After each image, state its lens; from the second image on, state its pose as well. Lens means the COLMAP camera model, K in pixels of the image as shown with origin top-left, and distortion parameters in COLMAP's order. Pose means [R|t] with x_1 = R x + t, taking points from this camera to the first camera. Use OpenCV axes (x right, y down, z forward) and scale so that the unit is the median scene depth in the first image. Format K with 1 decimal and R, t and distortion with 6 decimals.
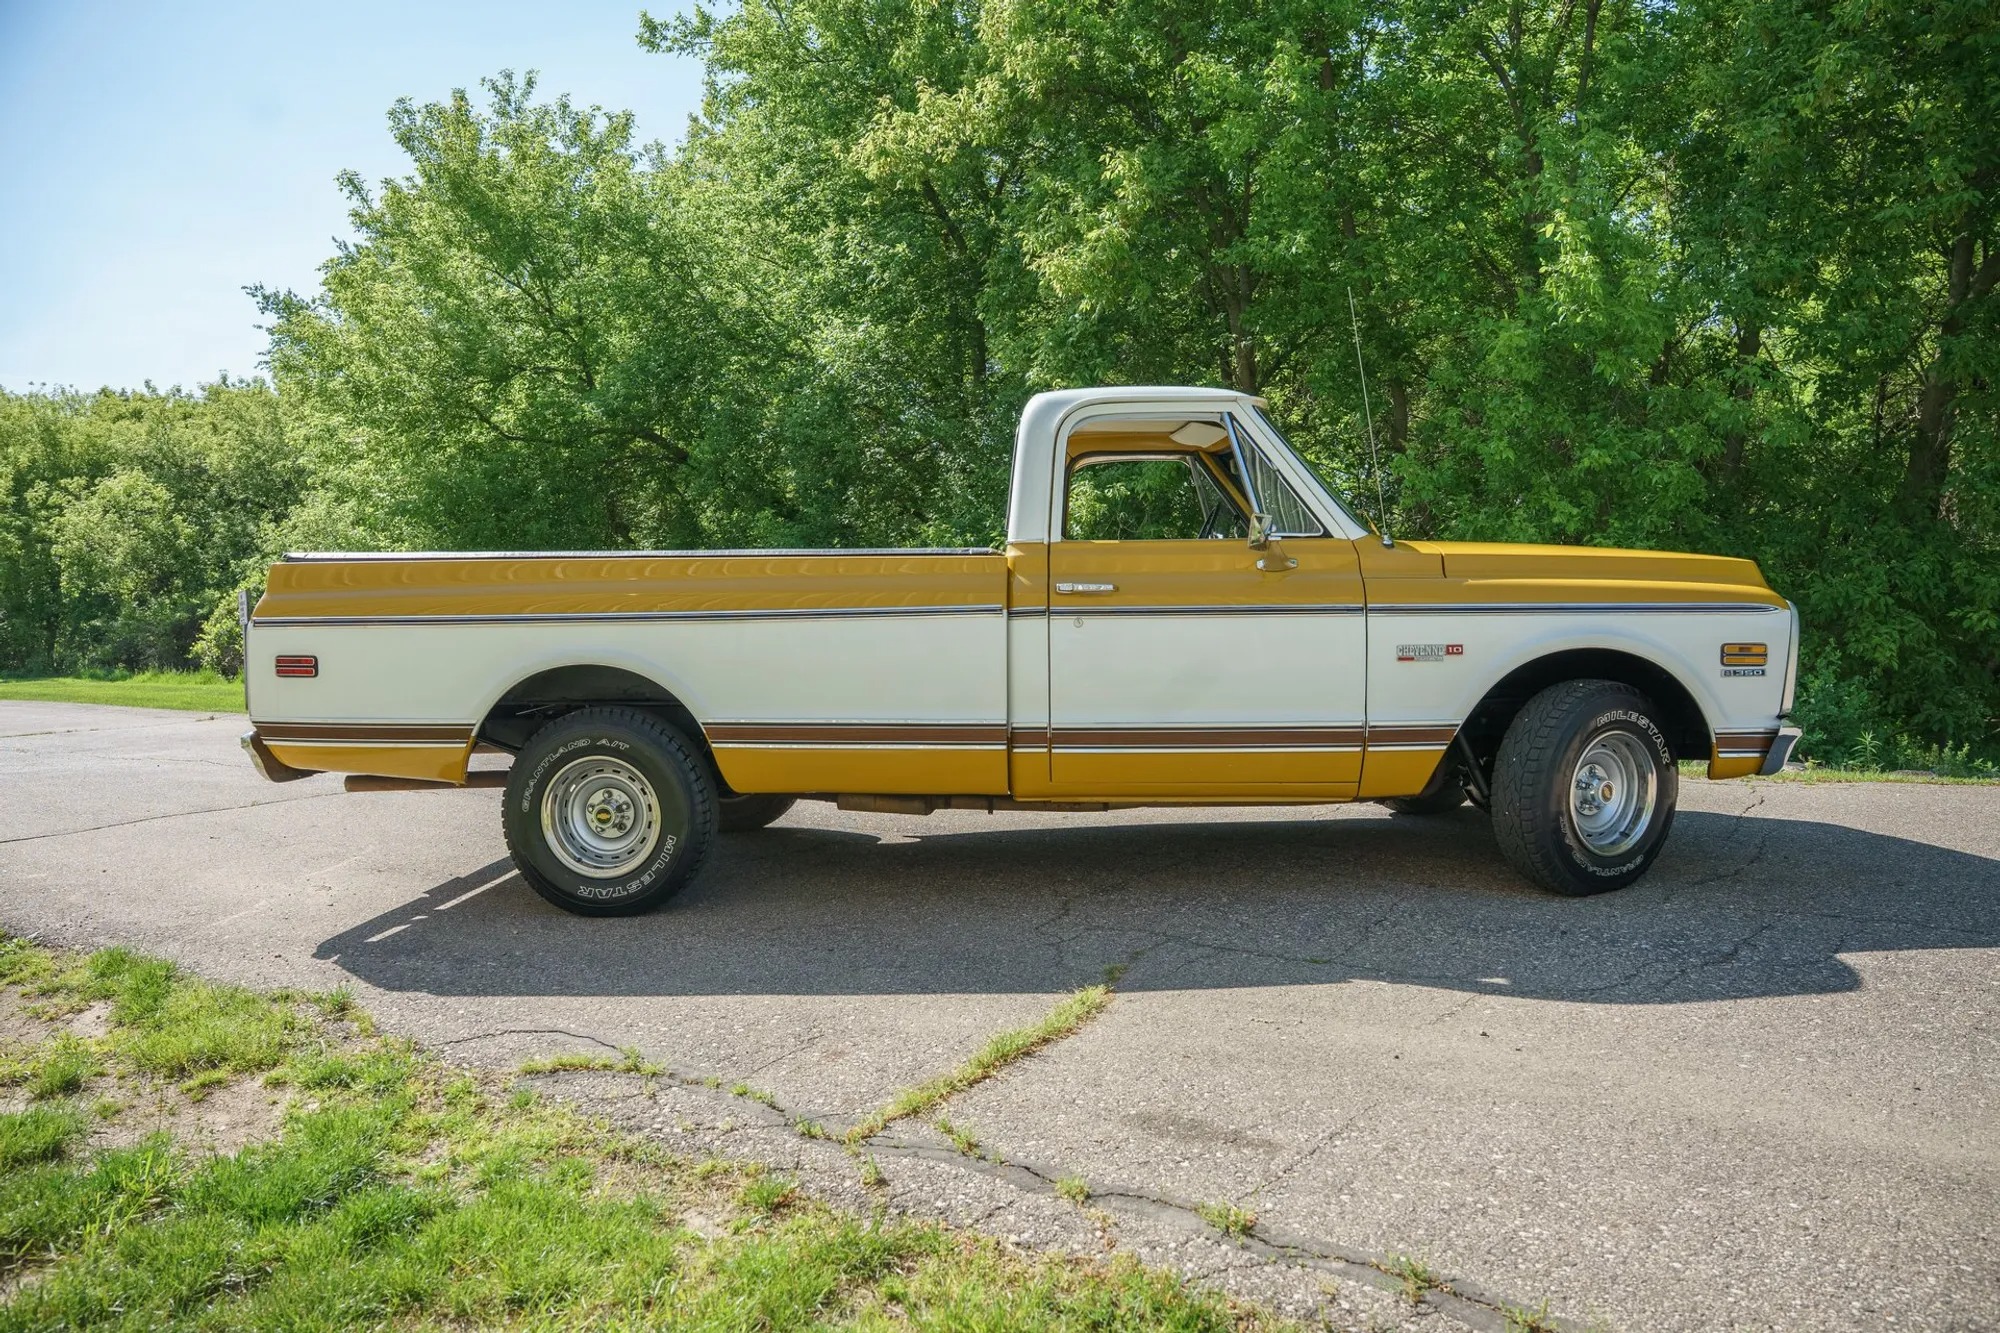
lens RADIAL K [[1369.8, 0, 1003.8], [0, 1369.8, 655.7], [0, 0, 1]] dist [-0.138435, 0.106924]
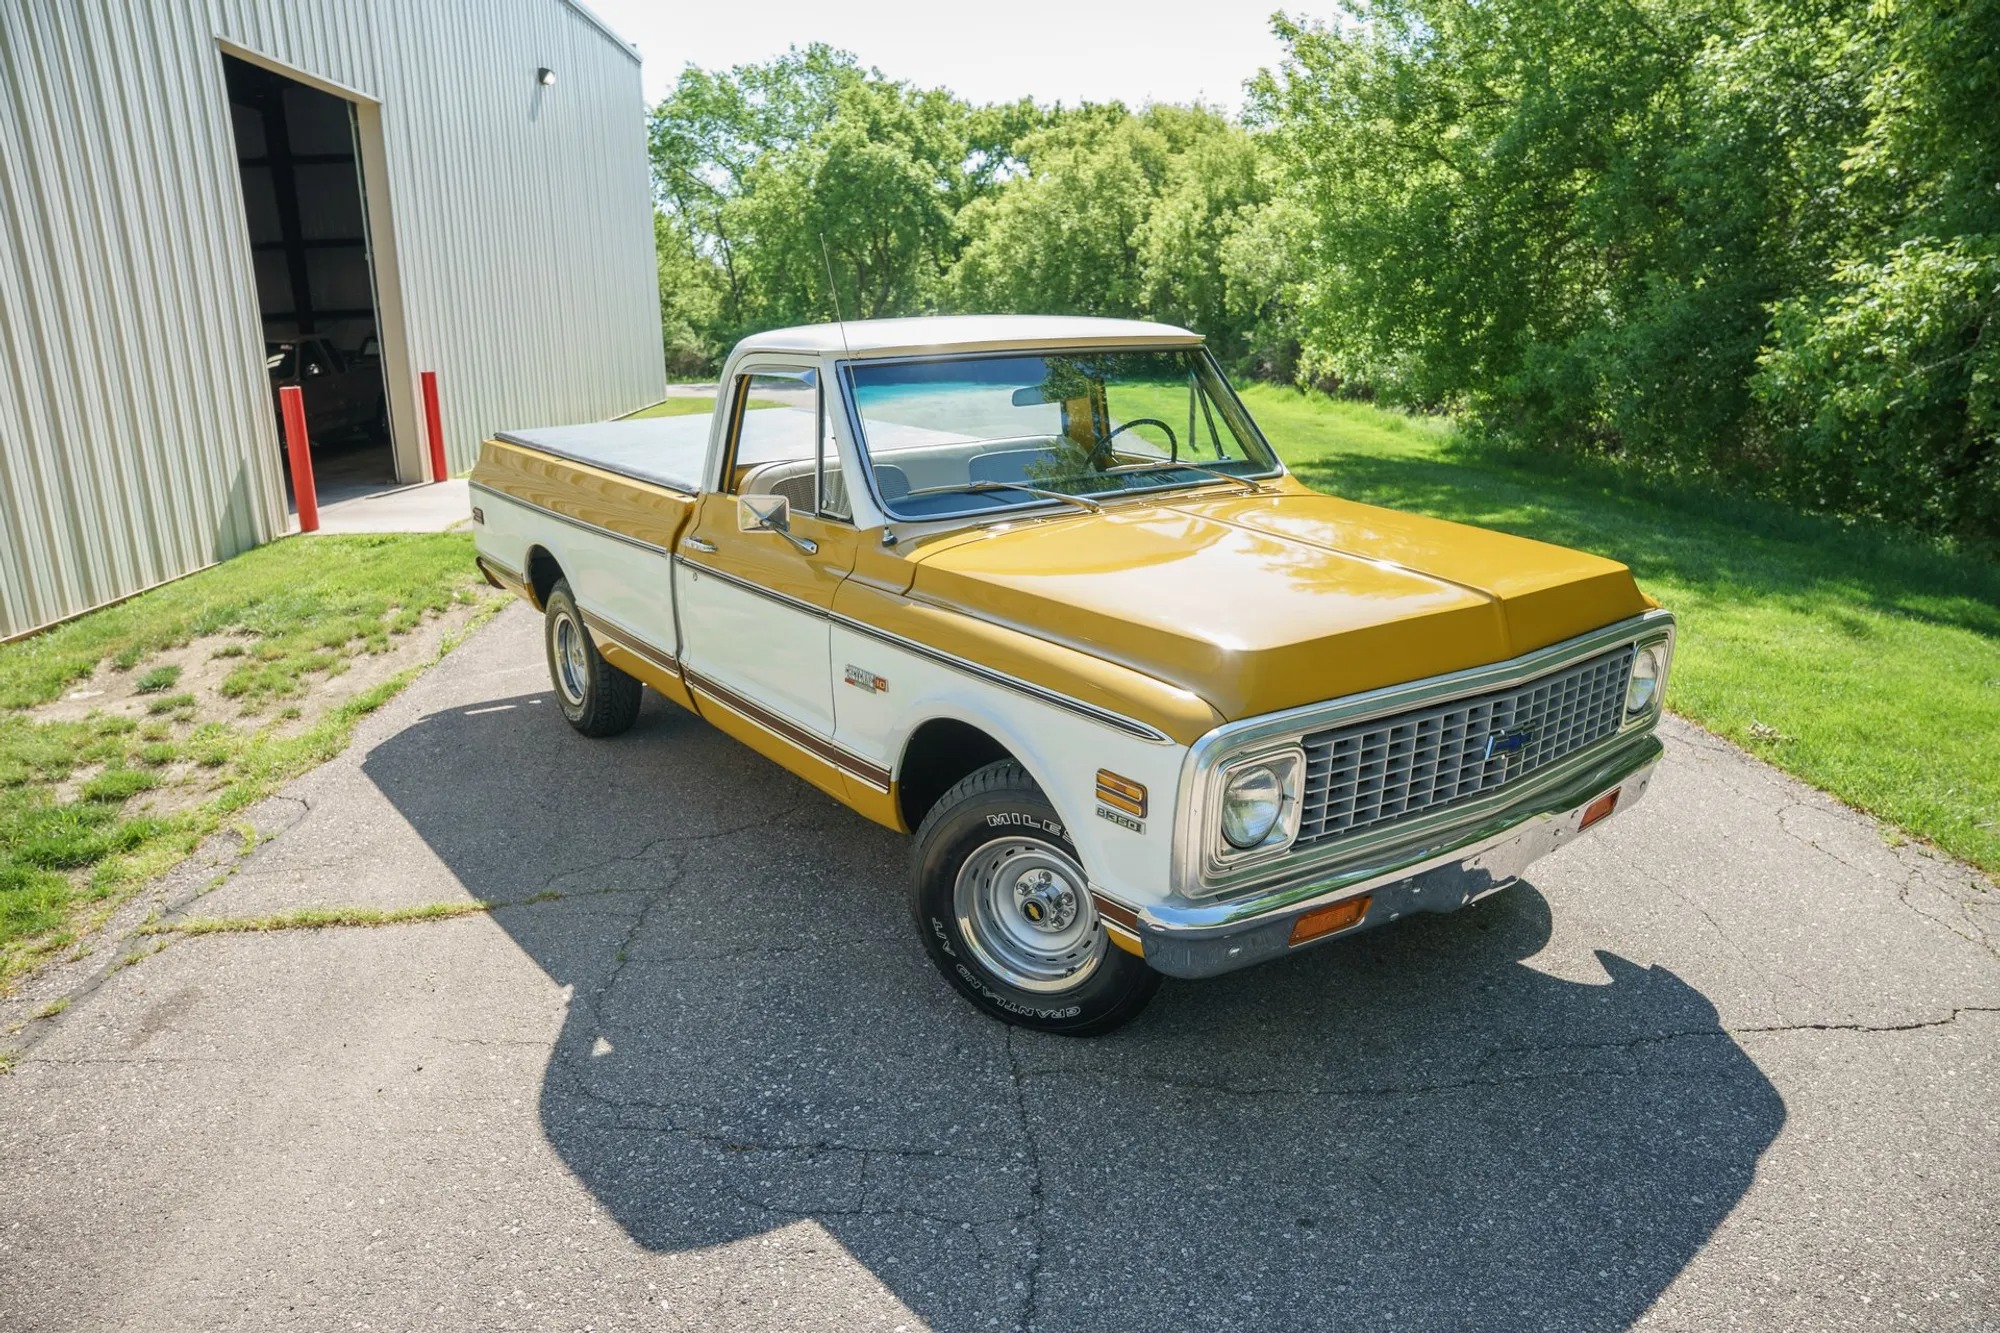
lens RADIAL K [[1369.8, 0, 996.8], [0, 1369.8, 662.4], [0, 0, 1]] dist [-0.138435, 0.106924]
pose [[0.625257, 0.209326, -0.751822, 0.998498], [-0.034059, 0.969758, 0.241680, -0.220798], [0.779675, -0.125506, 0.613478, 0.540504]]
